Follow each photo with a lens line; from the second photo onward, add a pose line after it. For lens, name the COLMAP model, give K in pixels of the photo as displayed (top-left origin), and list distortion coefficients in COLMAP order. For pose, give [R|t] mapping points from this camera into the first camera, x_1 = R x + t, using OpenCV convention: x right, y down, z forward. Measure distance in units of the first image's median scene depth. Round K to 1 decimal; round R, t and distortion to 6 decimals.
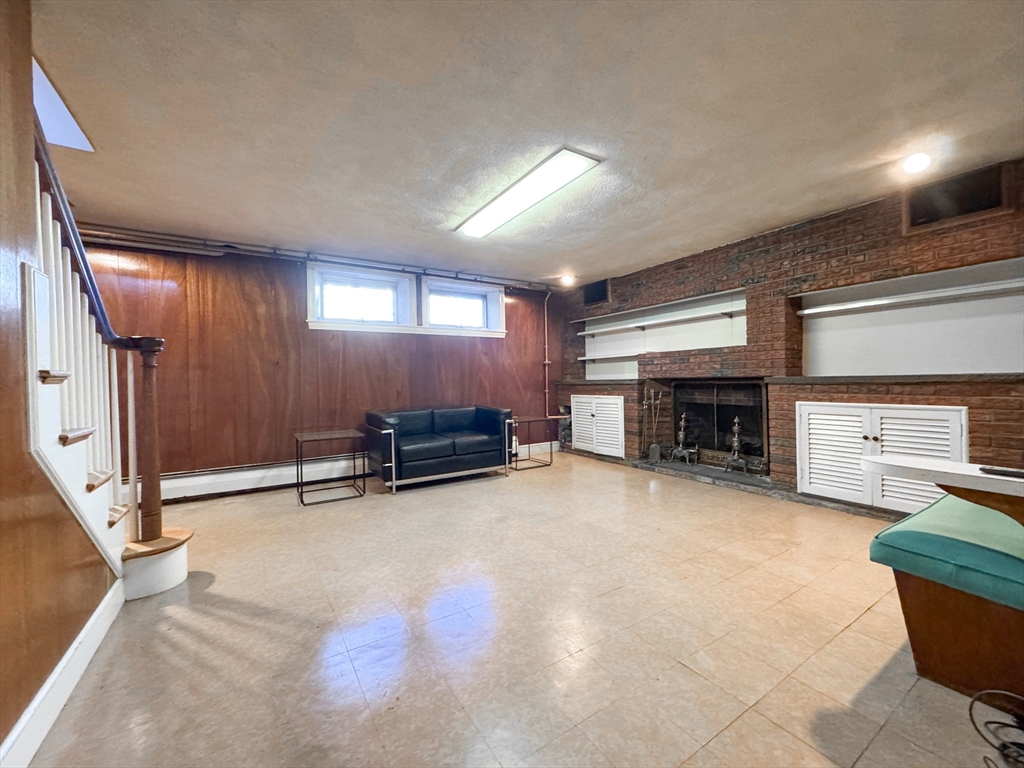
lens RADIAL K [[408.1, 0, 512.0], [0, 408.1, 384.0], [0, 0, 1]] dist [0.000351, 0.000212]
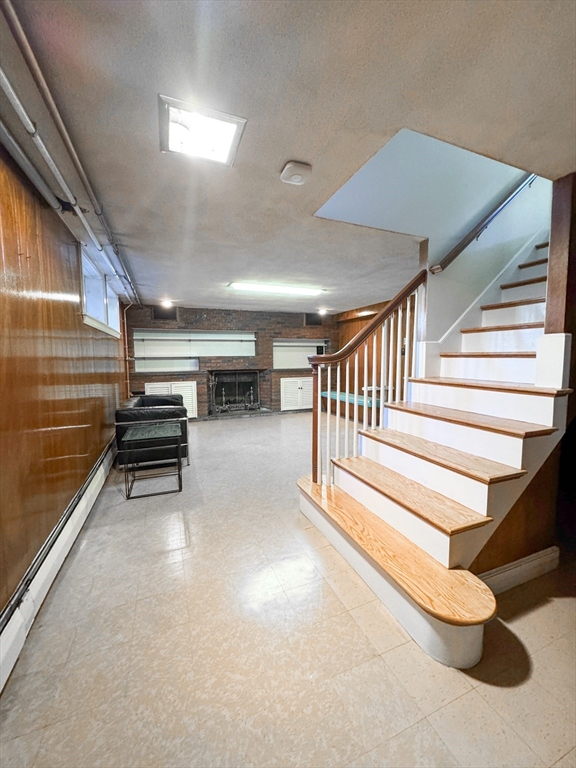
lens RADIAL K [[306.0, 0, 288.0], [0, 306.0, 384.0], [0, 0, 1]] dist [0.000351, 0.000212]
pose [[0.187084, -0.066807, 0.980070, -1.039512], [0.015976, 0.997760, 0.064963, -0.040210], [-0.982214, 0.003504, 0.187732, 0.448850]]
